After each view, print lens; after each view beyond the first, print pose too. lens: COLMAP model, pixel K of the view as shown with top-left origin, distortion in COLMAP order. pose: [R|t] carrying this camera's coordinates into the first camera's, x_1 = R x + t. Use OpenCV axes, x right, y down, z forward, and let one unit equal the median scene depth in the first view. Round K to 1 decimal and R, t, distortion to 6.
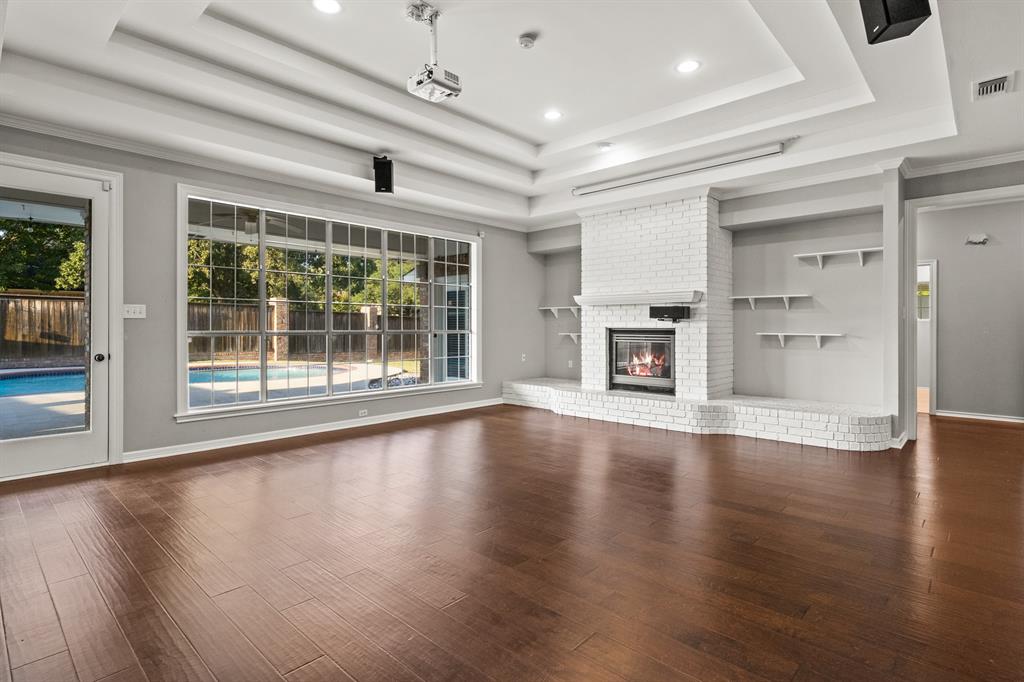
lens RADIAL K [[514.0, 0, 513.2], [0, 514.0, 330.6], [0, 0, 1]] dist [0.000913, -0.000847]
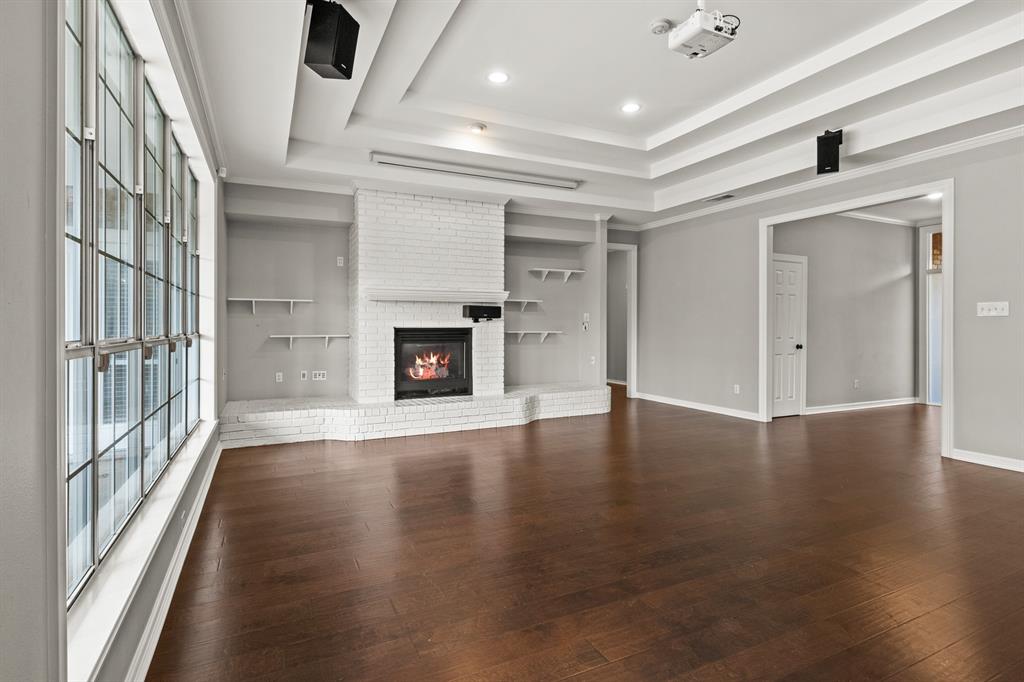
lens RADIAL K [[514.0, 0, 513.7], [0, 514.0, 327.8], [0, 0, 1]] dist [0.000913, -0.000847]
pose [[0.362578, -0.002617, 0.931950, -0.561576], [0.007990, 0.999968, -0.000301, -0.003176], [-0.931919, 0.007555, 0.362587, 0.530612]]
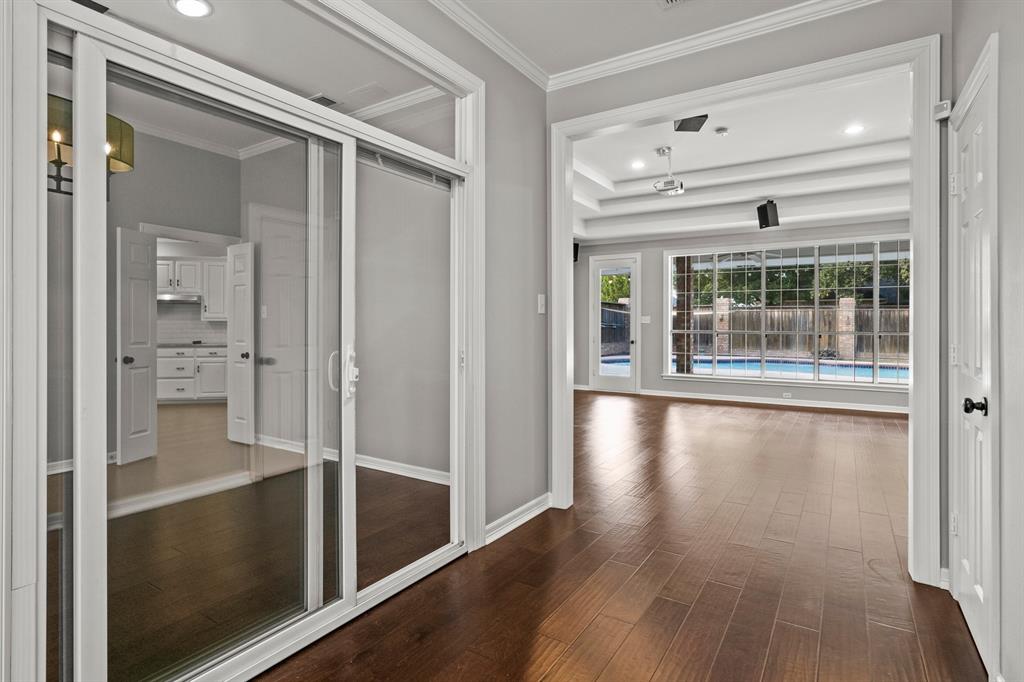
lens RADIAL K [[514.0, 0, 509.6], [0, 514.0, 334.4], [0, 0, 1]] dist [0.000913, -0.000847]
pose [[0.160869, 0.013774, -0.986880, 0.805632], [-0.011276, 0.999863, 0.012117, 0.000814], [0.986911, 0.009179, 0.161003, 0.111564]]
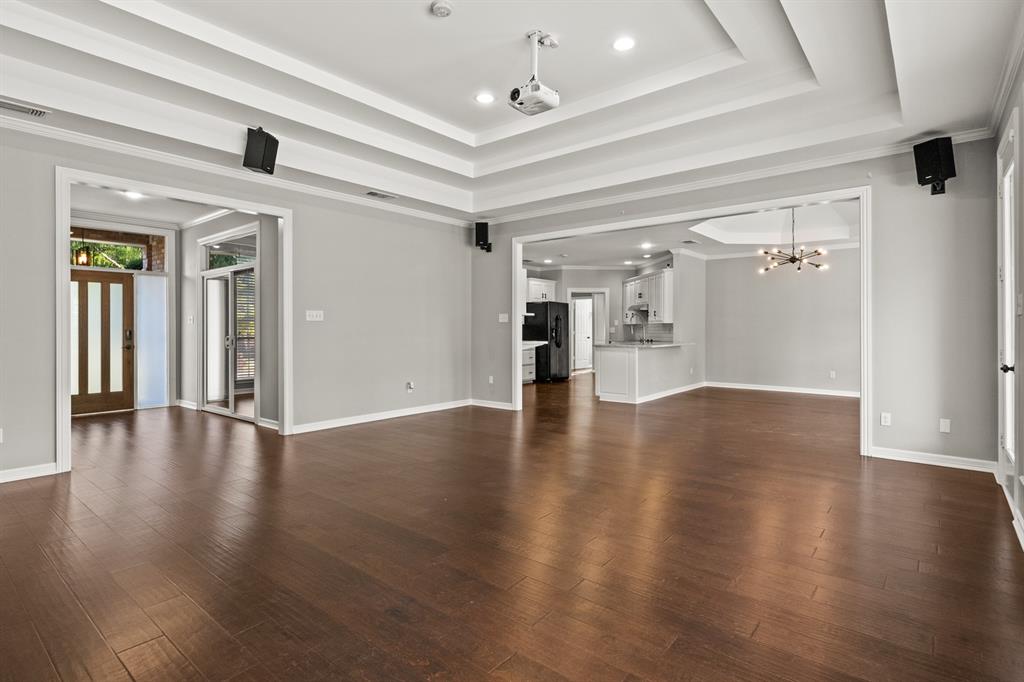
lens RADIAL K [[514.0, 0, 511.2], [0, 514.0, 327.6], [0, 0, 1]] dist [0.000913, -0.000847]
pose [[-0.998602, 0.001271, -0.052839, -0.034369], [0.000938, 0.999979, 0.006336, -0.007068], [0.052846, 0.006277, -0.998583, 1.101691]]
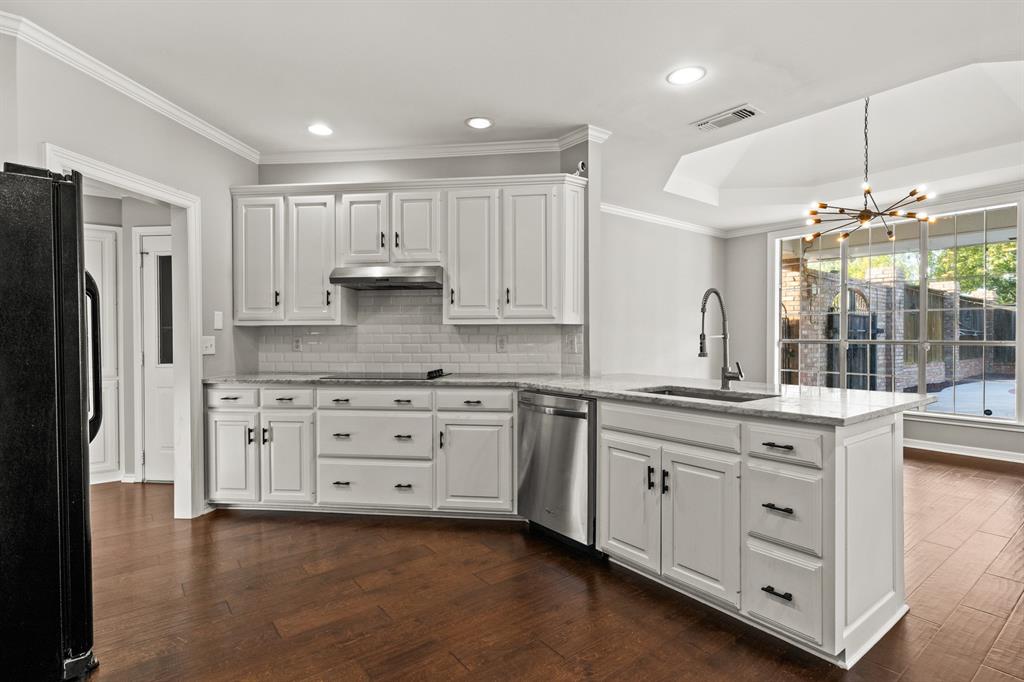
lens RADIAL K [[514.0, 0, 509.8], [0, 514.0, 338.9], [0, 0, 1]] dist [0.000913, -0.000847]
pose [[-0.161130, 0.009362, -0.986889, -0.013612], [-0.005732, 0.999929, 0.010421, 0.000245], [0.986917, 0.007336, -0.161065, -0.266429]]
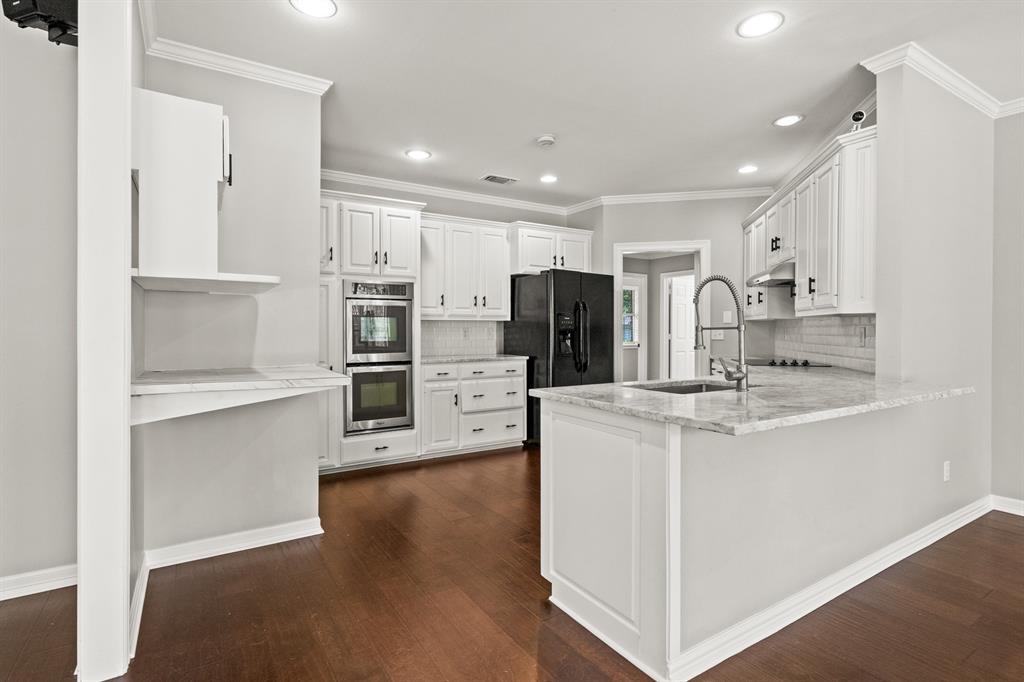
lens RADIAL K [[514.0, 0, 512.1], [0, 514.0, 330.0], [0, 0, 1]] dist [0.000913, -0.000847]
pose [[-0.965462, -0.000328, 0.260542, -0.376525], [0.002579, 0.999938, 0.010815, -0.001521], [-0.260530, 0.011113, -0.965402, 0.197239]]
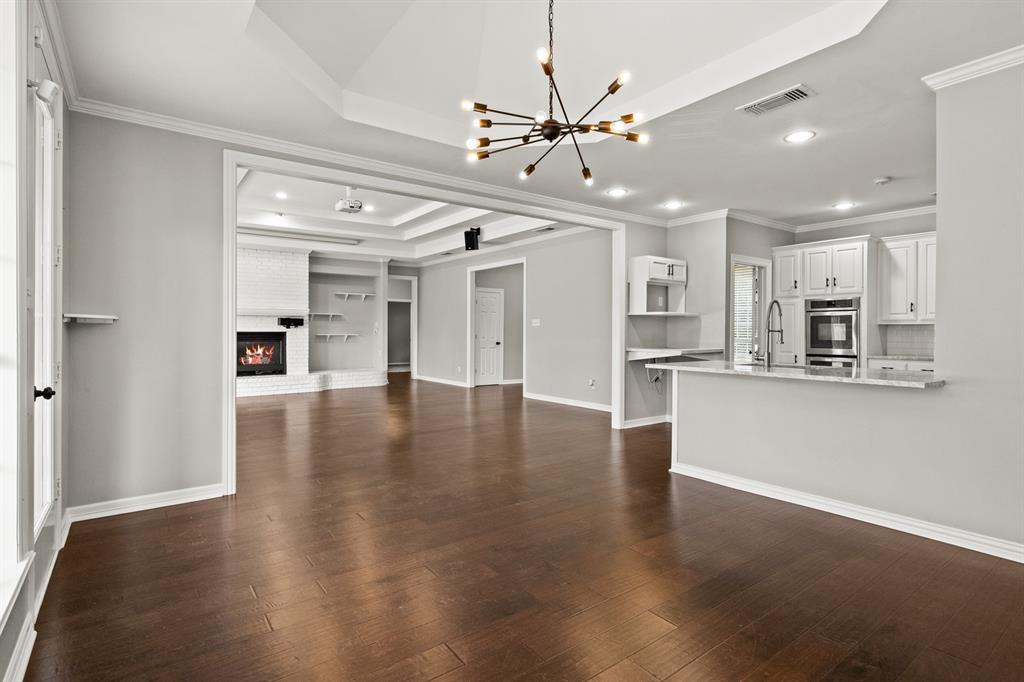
lens RADIAL K [[514.0, 0, 514.6], [0, 514.0, 334.0], [0, 0, 1]] dist [0.000913, -0.000847]
pose [[0.188886, -0.005453, 0.981984, -1.057192], [0.006287, 0.999971, 0.004344, 0.000184], [-0.981979, 0.005353, 0.188915, 0.002986]]
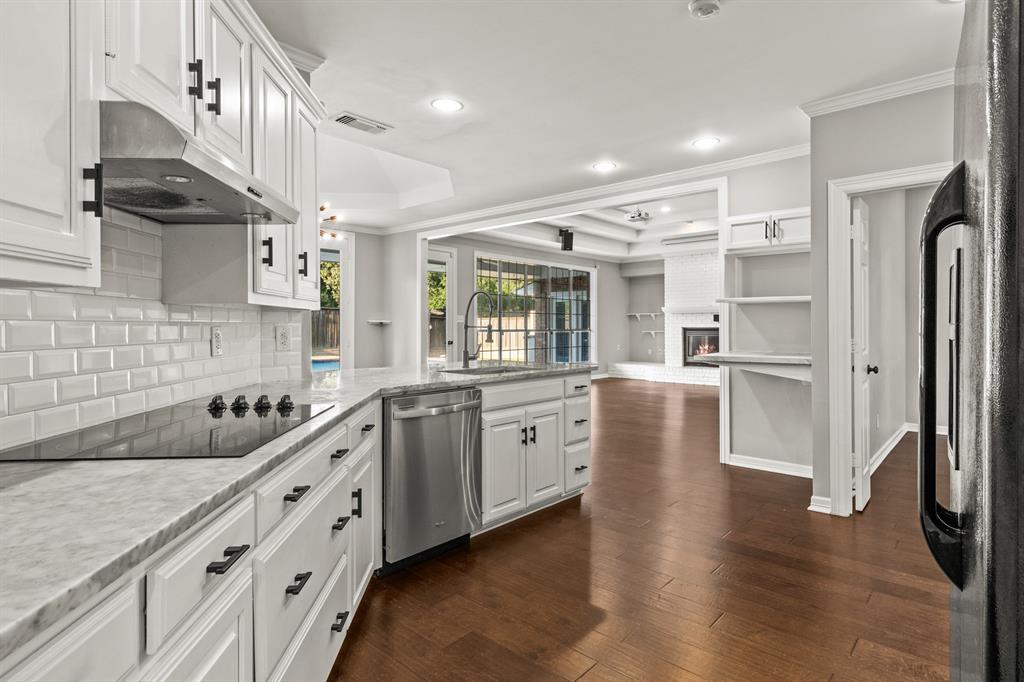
lens RADIAL K [[545.0, 0, 509.7], [0, 545.0, 330.5], [0, 0, 1]] dist [-0.002120, -0.000205]
pose [[0.999822, -0.001647, 0.018781, -0.402169], [0.001674, 0.999998, -0.001398, 0.006210], [-0.018779, 0.001429, 0.999823, -0.710414]]
